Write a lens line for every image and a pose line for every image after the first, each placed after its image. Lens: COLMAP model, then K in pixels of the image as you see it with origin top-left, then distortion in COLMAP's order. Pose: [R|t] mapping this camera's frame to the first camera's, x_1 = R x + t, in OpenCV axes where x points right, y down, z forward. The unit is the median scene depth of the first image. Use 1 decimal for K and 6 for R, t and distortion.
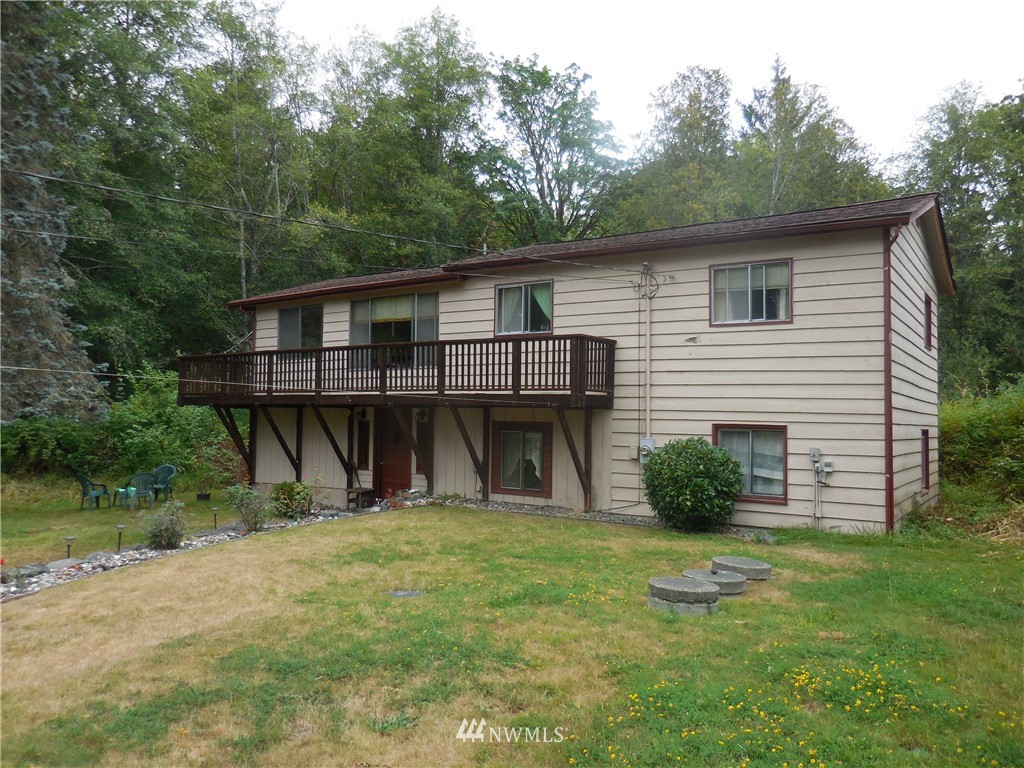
lens RADIAL K [[777.8, 0, 512.0], [0, 777.8, 384.0], [0, 0, 1]] dist [-0.003507, 0.001335]
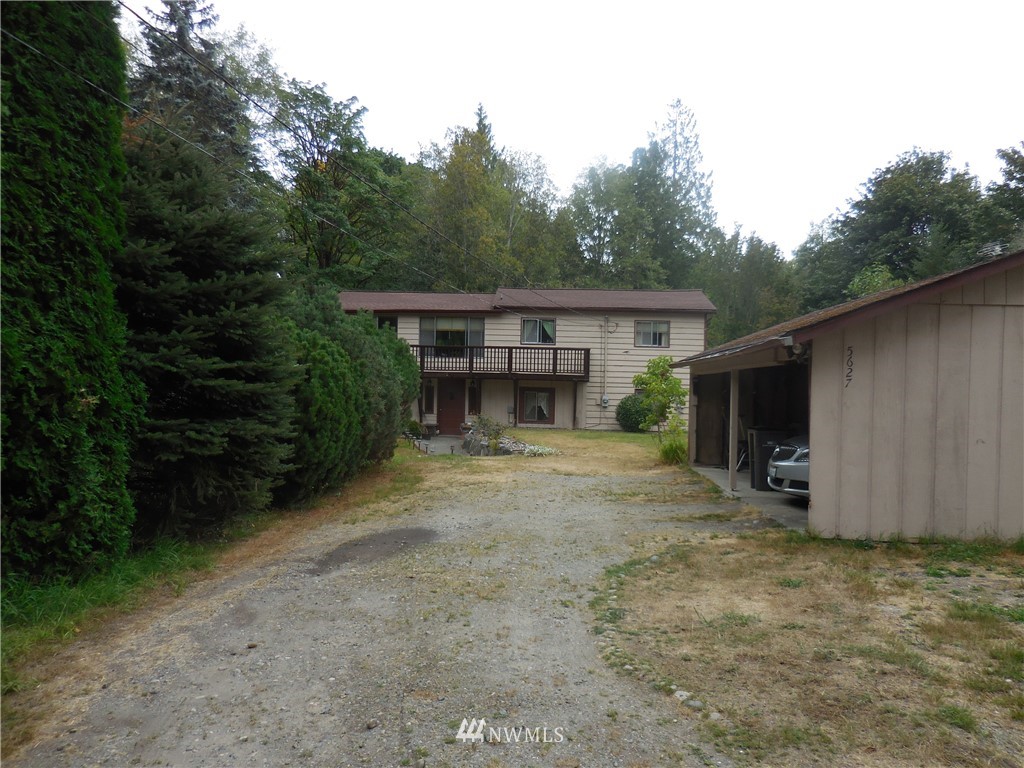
lens RADIAL K [[777.8, 0, 512.0], [0, 777.8, 384.0], [0, 0, 1]] dist [-0.003507, 0.001335]
pose [[0.869700, 0.008489, 0.493508, -1.011512], [-0.030102, 0.998903, 0.035866, -0.029594], [-0.492662, -0.046049, 0.869002, -0.702955]]
